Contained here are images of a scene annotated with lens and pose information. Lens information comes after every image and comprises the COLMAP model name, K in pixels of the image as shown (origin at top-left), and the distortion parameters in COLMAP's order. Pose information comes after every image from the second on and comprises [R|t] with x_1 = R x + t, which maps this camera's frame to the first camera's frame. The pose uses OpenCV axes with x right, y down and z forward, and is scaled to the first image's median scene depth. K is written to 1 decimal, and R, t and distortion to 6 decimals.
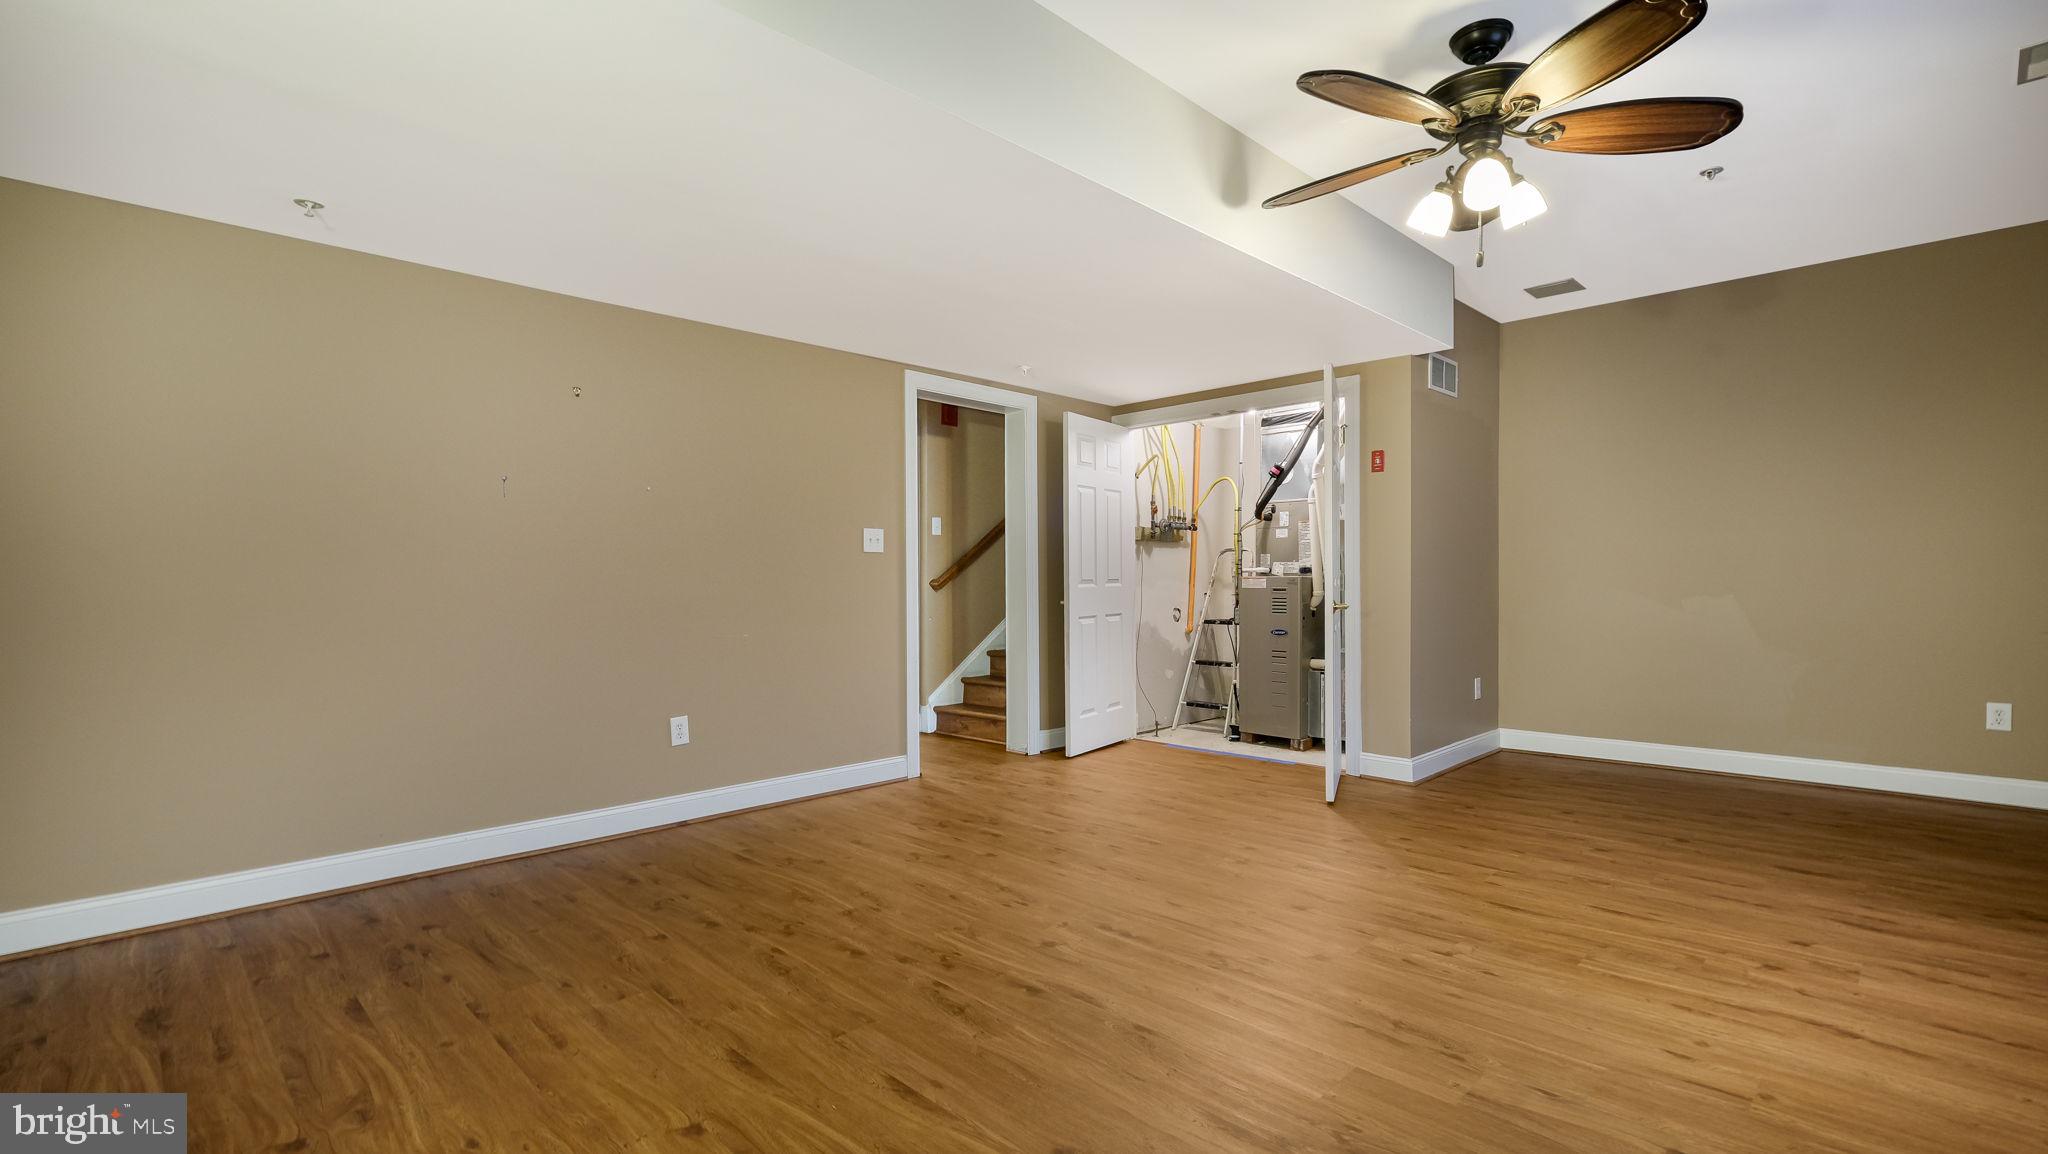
lens RADIAL K [[913.1, 0, 1028.2], [0, 913.1, 583.9], [0, 0, 1]] dist [0.000098, -0.000459]
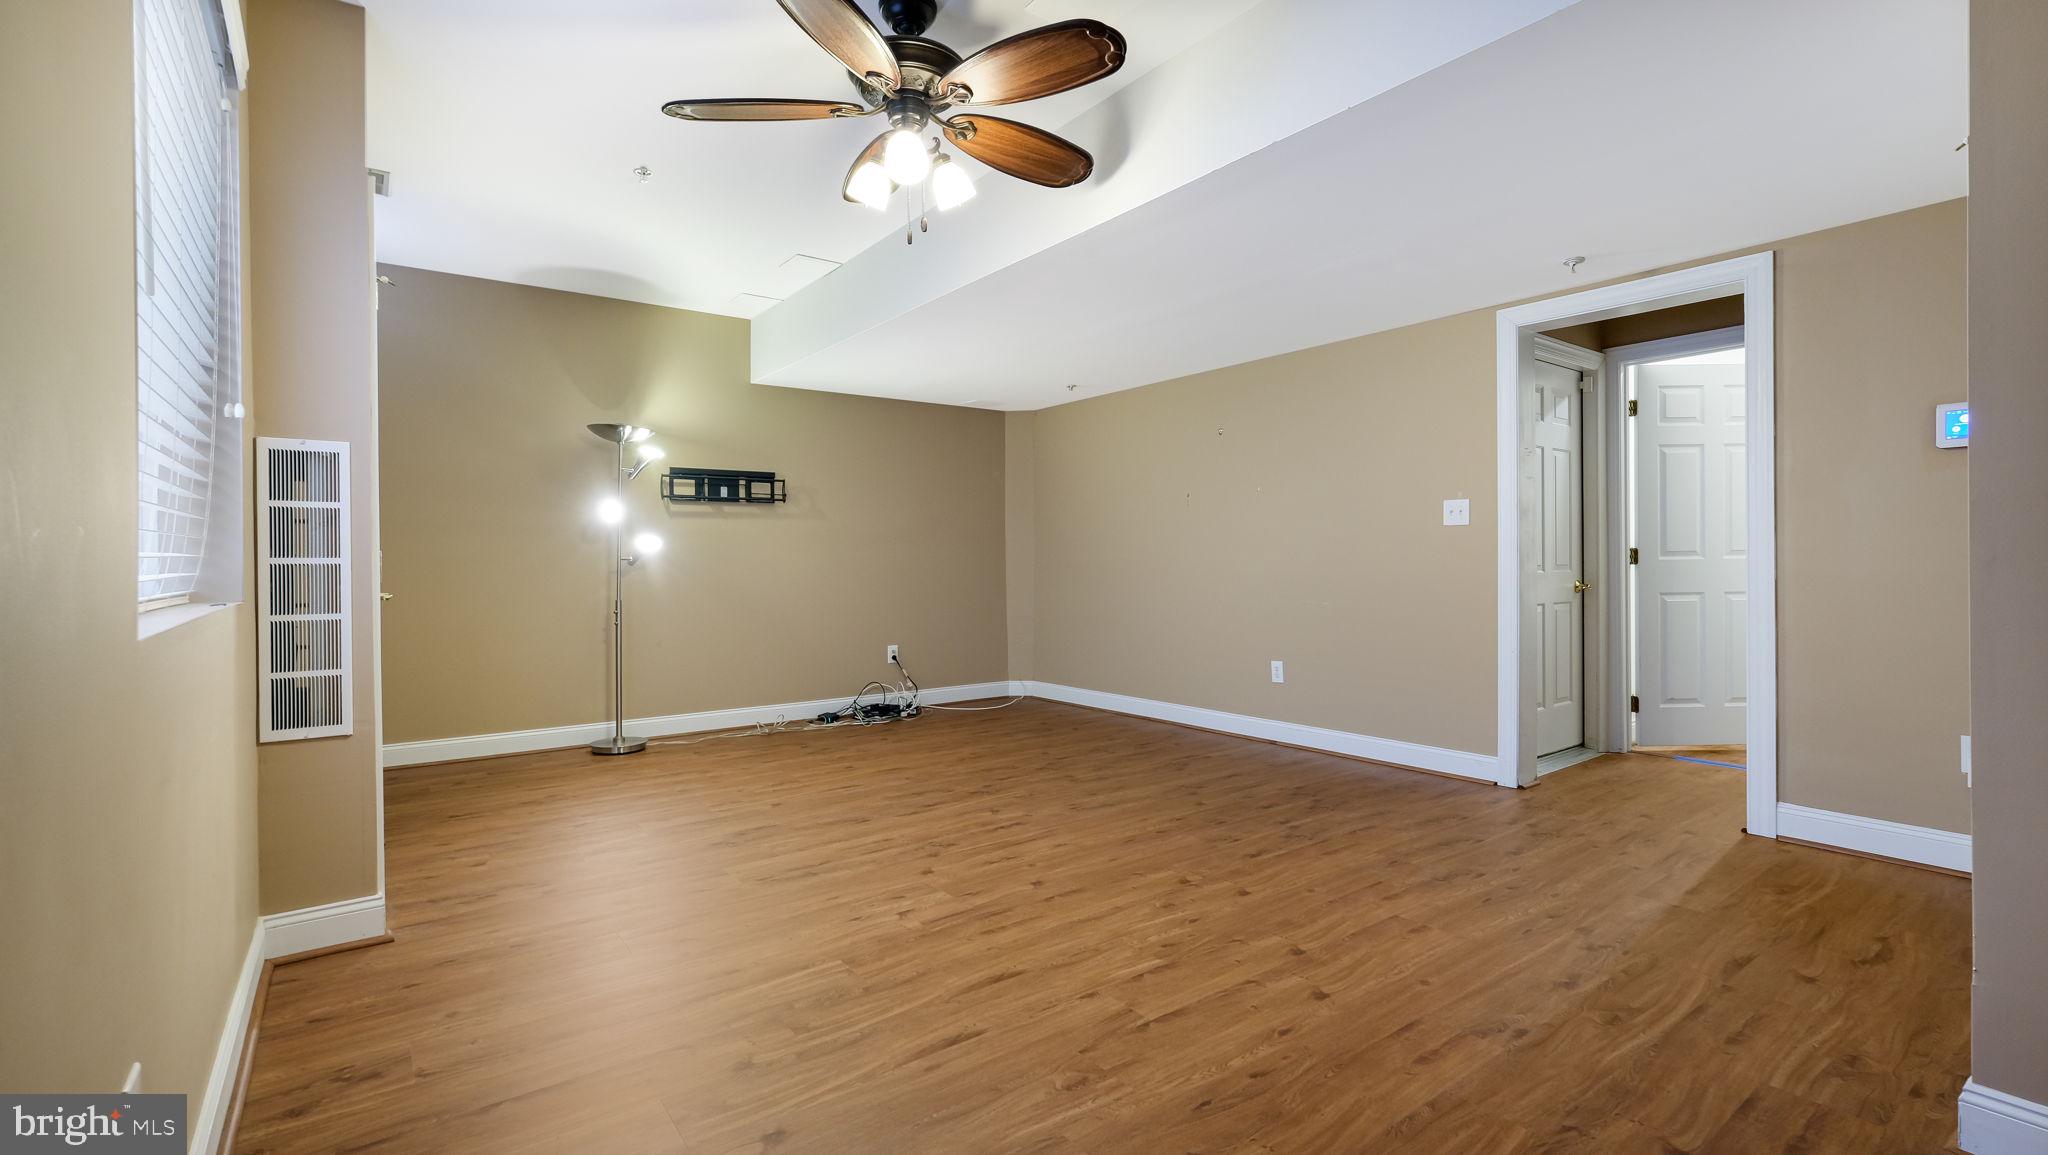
lens RADIAL K [[913.1, 0, 1028.2], [0, 913.1, 584.4], [0, 0, 1]] dist [0.000098, -0.000459]
pose [[-0.157443, 0.029228, -0.987095, 1.134272], [0.006744, 0.999570, 0.028521, -0.005111], [0.987505, -0.002166, -0.157572, 1.011060]]
